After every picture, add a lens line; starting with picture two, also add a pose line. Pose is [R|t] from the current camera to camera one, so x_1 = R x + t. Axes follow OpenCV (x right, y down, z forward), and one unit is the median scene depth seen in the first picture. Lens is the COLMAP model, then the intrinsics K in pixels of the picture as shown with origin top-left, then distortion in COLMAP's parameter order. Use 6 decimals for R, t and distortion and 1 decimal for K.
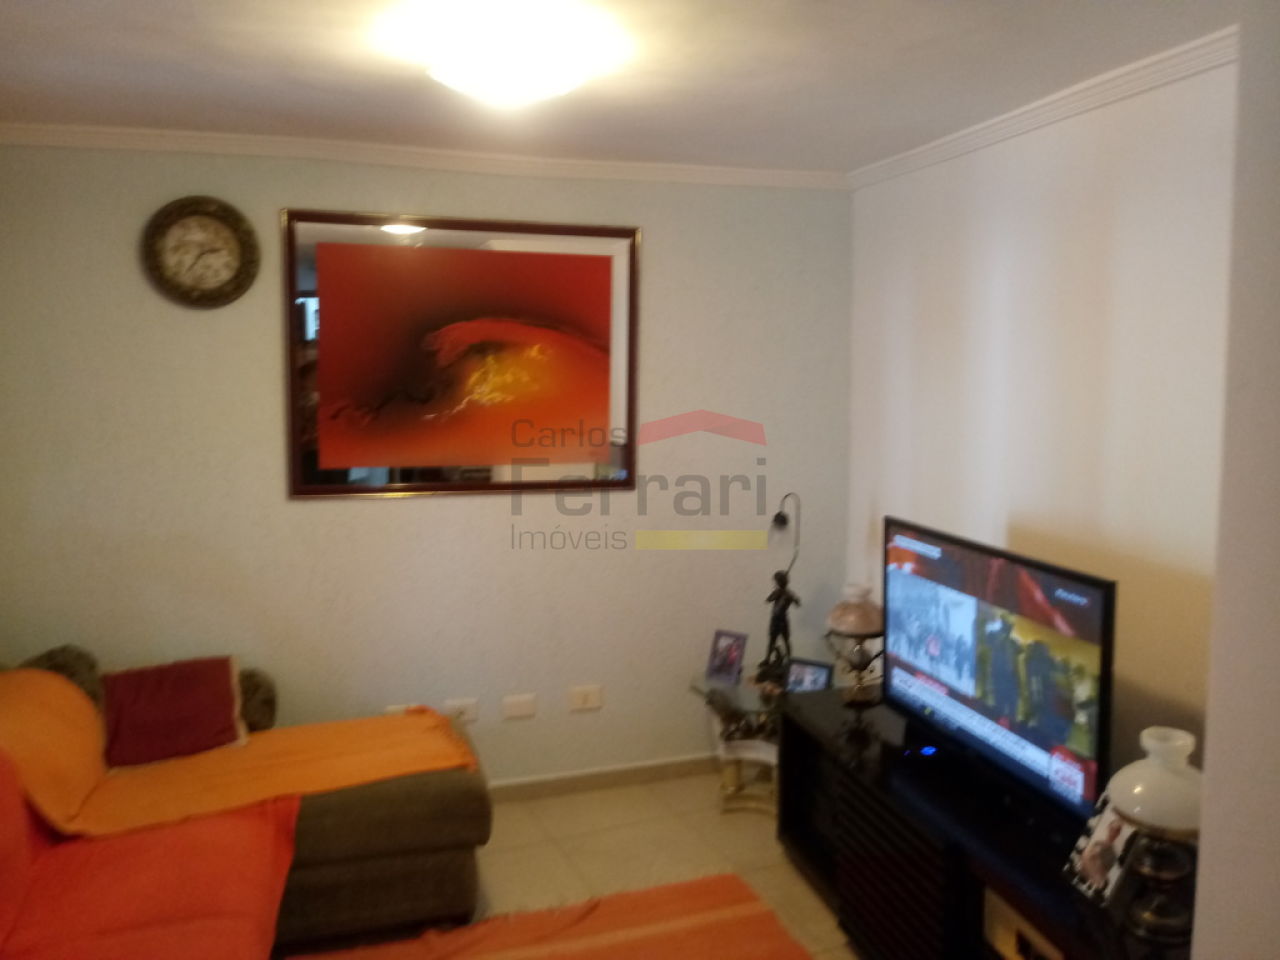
lens RADIAL K [[975.3, 0, 641.1], [0, 975.3, 465.3], [0, 0, 1]] dist [0.000199, -0.037175]
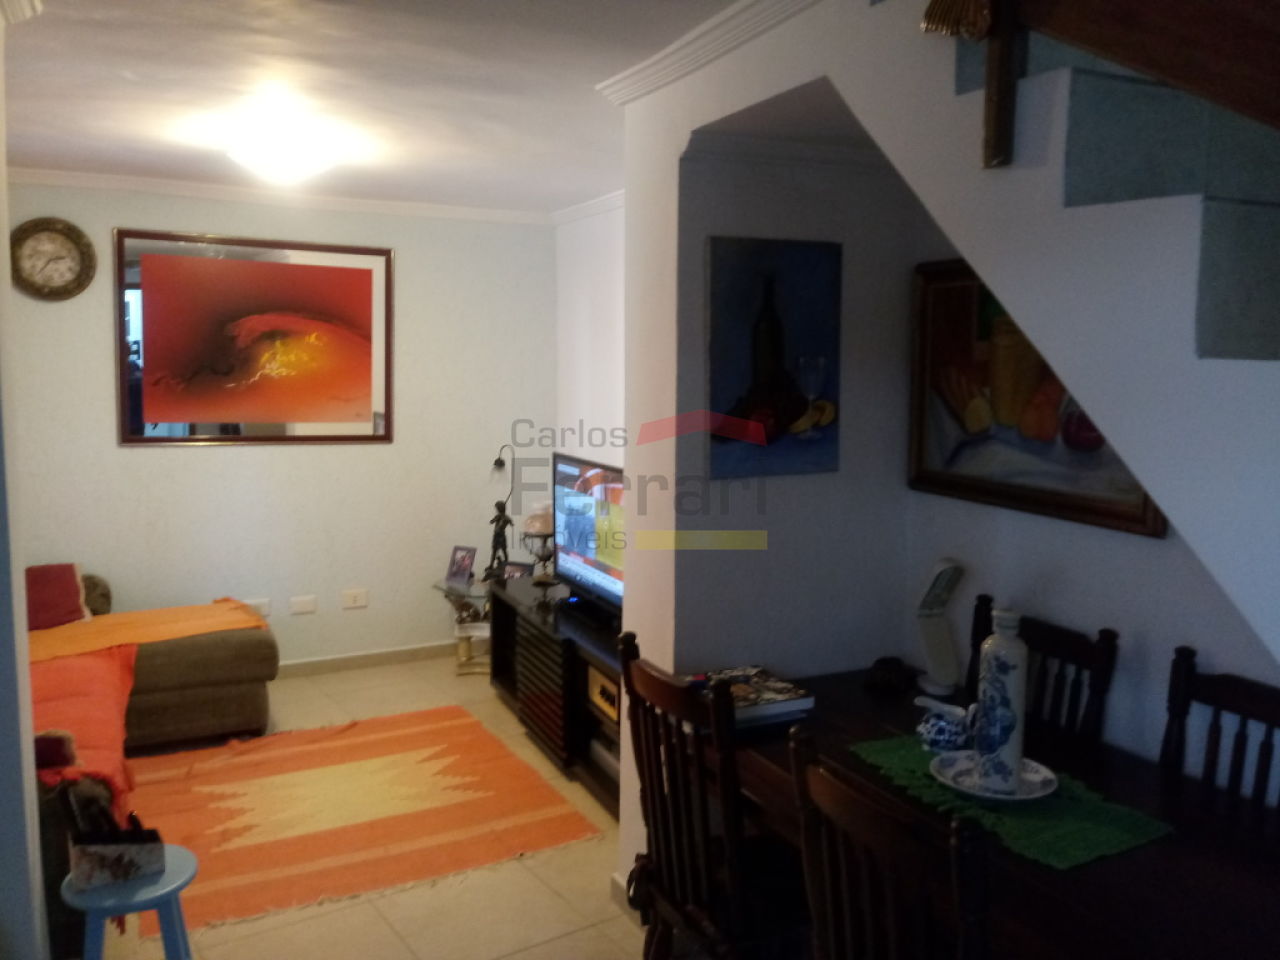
lens RADIAL K [[975.3, 0, 641.1], [0, 975.3, 465.3], [0, 0, 1]] dist [0.000199, -0.037175]
pose [[0.982312, -0.004758, 0.187191, 0.085670], [0.004011, 0.999982, 0.004372, 0.056009], [-0.187208, -0.003544, 0.982314, -0.418469]]
